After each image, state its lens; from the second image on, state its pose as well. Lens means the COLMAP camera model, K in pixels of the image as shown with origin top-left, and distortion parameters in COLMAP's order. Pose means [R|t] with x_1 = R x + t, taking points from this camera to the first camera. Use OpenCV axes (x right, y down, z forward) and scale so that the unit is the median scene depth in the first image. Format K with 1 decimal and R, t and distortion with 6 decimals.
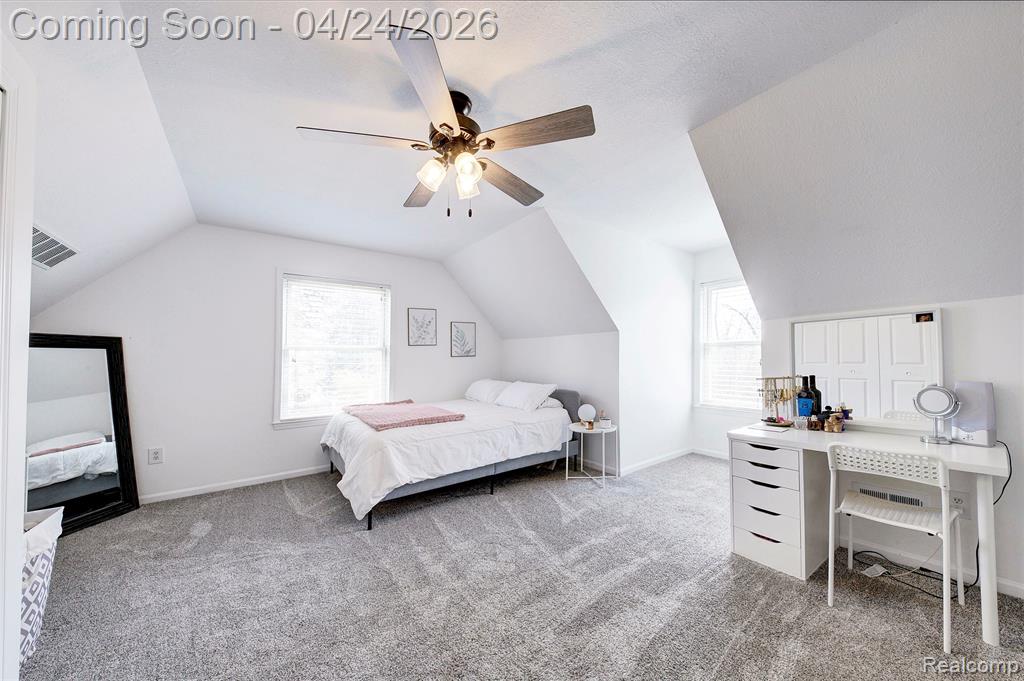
lens RADIAL K [[351.4, 0, 513.4], [0, 351.4, 357.1], [0, 0, 1]] dist [-0.006043, -0.001095]
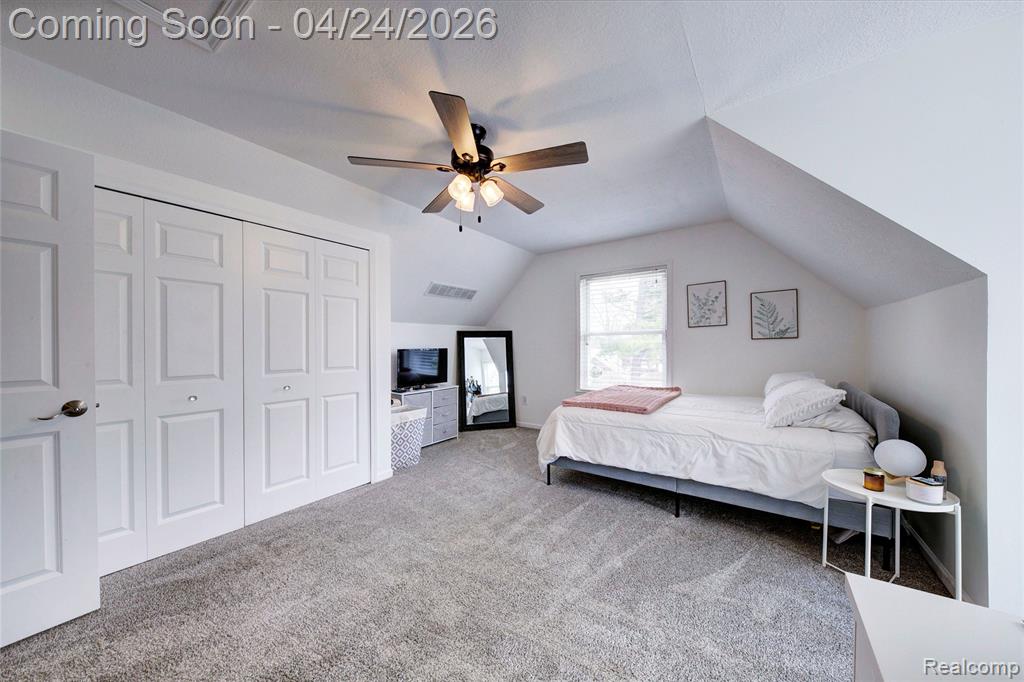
lens RADIAL K [[351.4, 0, 515.3], [0, 351.4, 342.5], [0, 0, 1]] dist [-0.006043, -0.001095]
pose [[0.317724, 0.003812, -0.948176, 0.577919], [0.010594, 0.999915, 0.007570, -0.008175], [0.948124, -0.012450, 0.317657, 0.423624]]
